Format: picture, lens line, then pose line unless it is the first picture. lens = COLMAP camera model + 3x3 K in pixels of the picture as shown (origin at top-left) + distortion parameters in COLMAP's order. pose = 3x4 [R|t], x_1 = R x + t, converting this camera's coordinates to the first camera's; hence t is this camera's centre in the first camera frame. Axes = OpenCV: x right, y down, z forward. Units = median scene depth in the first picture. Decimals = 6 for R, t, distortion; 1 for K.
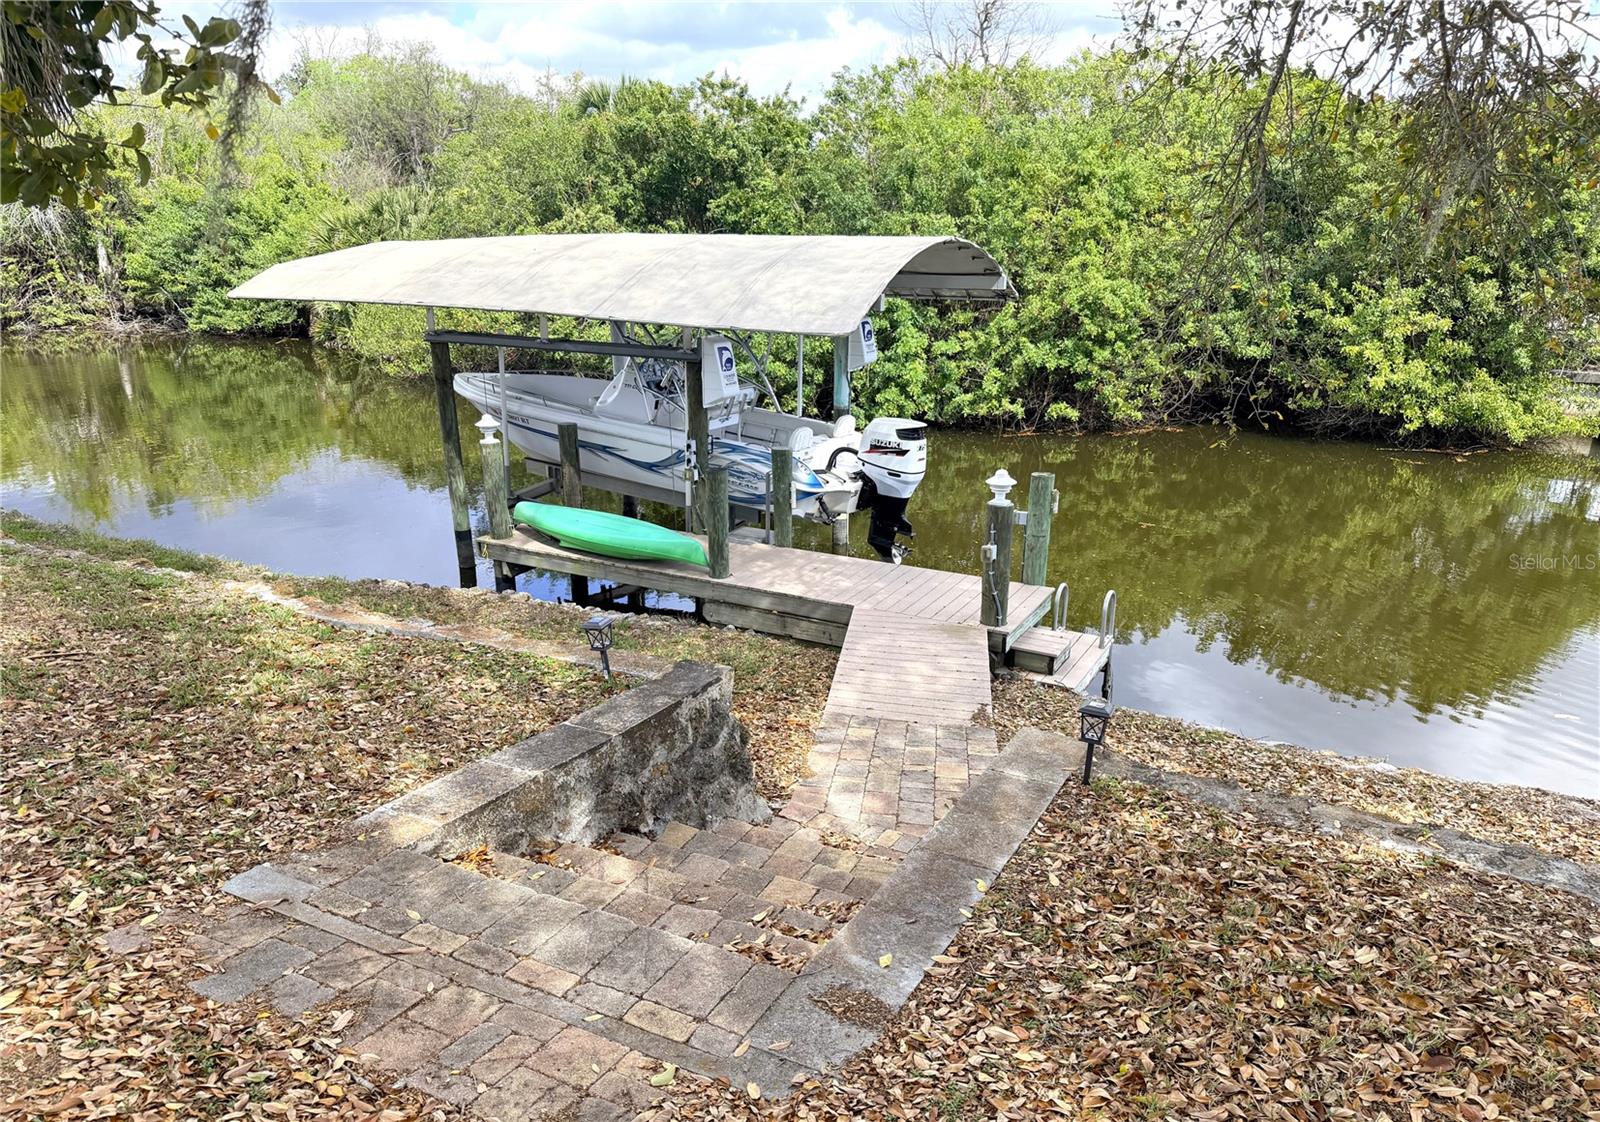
lens RADIAL K [[1145.4, 0, 800.6], [0, 1145.4, 600.6], [0, 0, 1]] dist [0.102415, -0.136831]
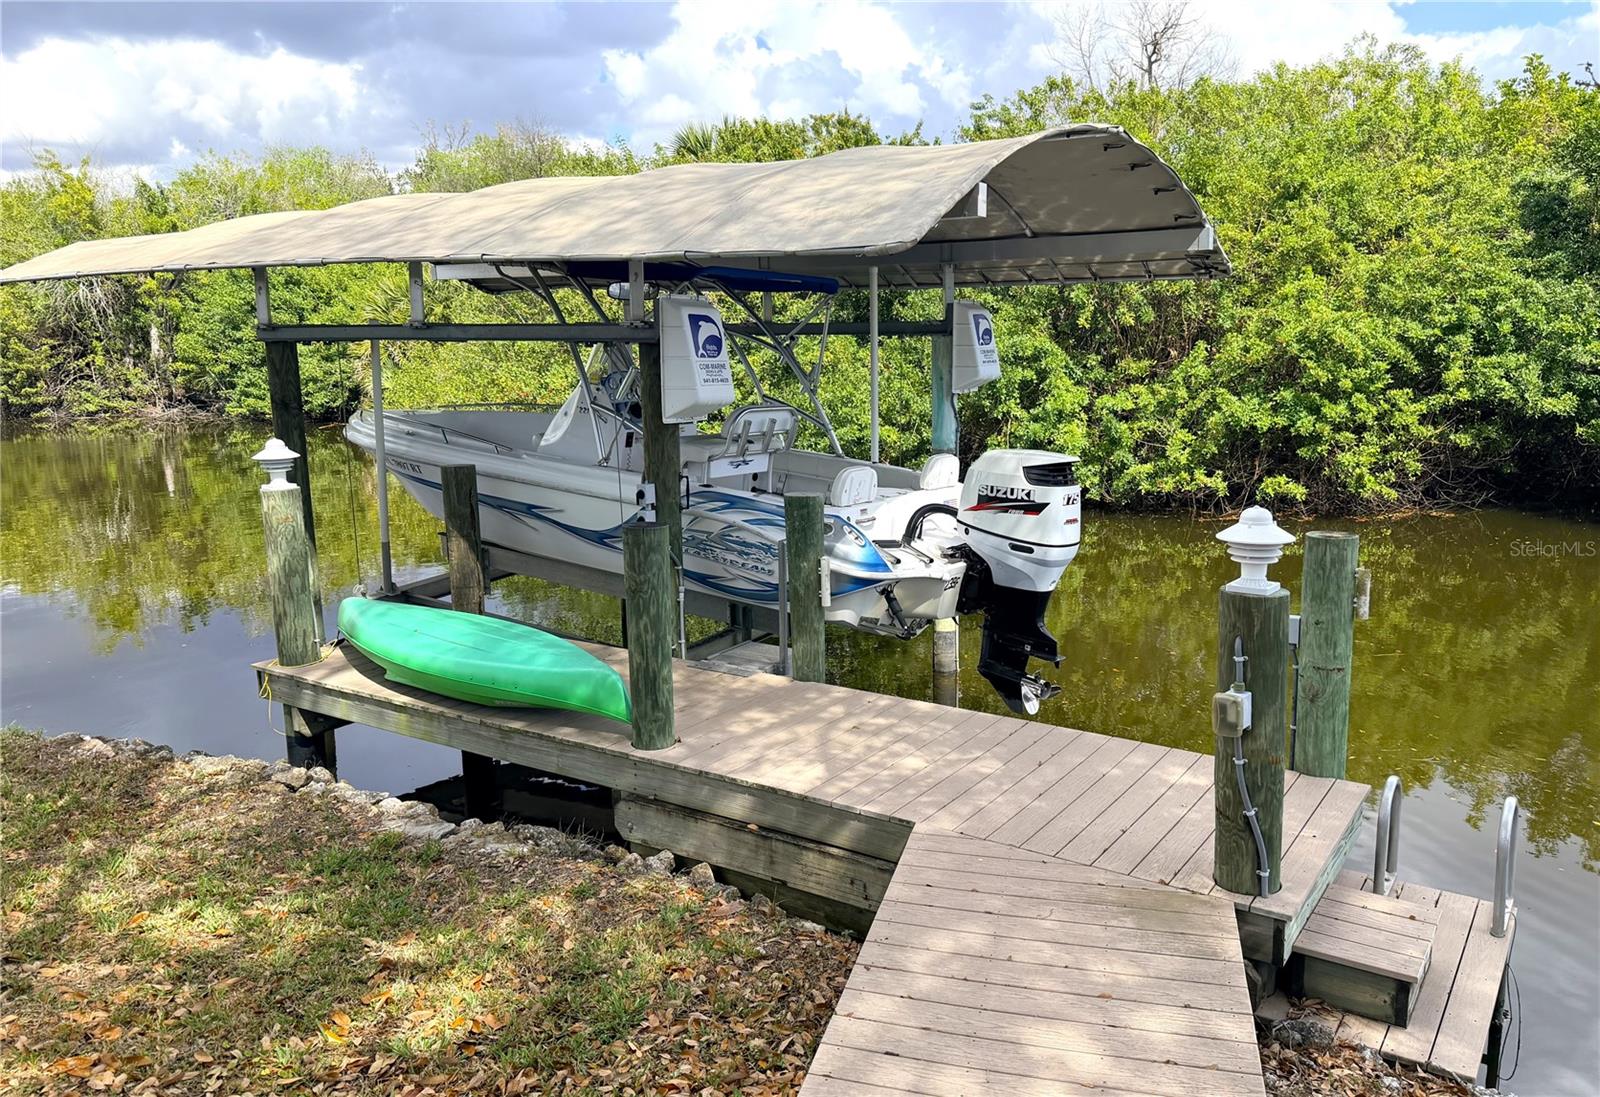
lens RADIAL K [[1206.9, 0, 866.3], [0, 1206.9, 510.6], [0, 0, 1]] dist [0.157375, -0.290327]
pose [[0.996873, -0.002305, -0.078985, 0.029979], [-0.011466, 0.984777, -0.173445, -0.015028], [0.078182, 0.173808, 0.981671, 0.238447]]
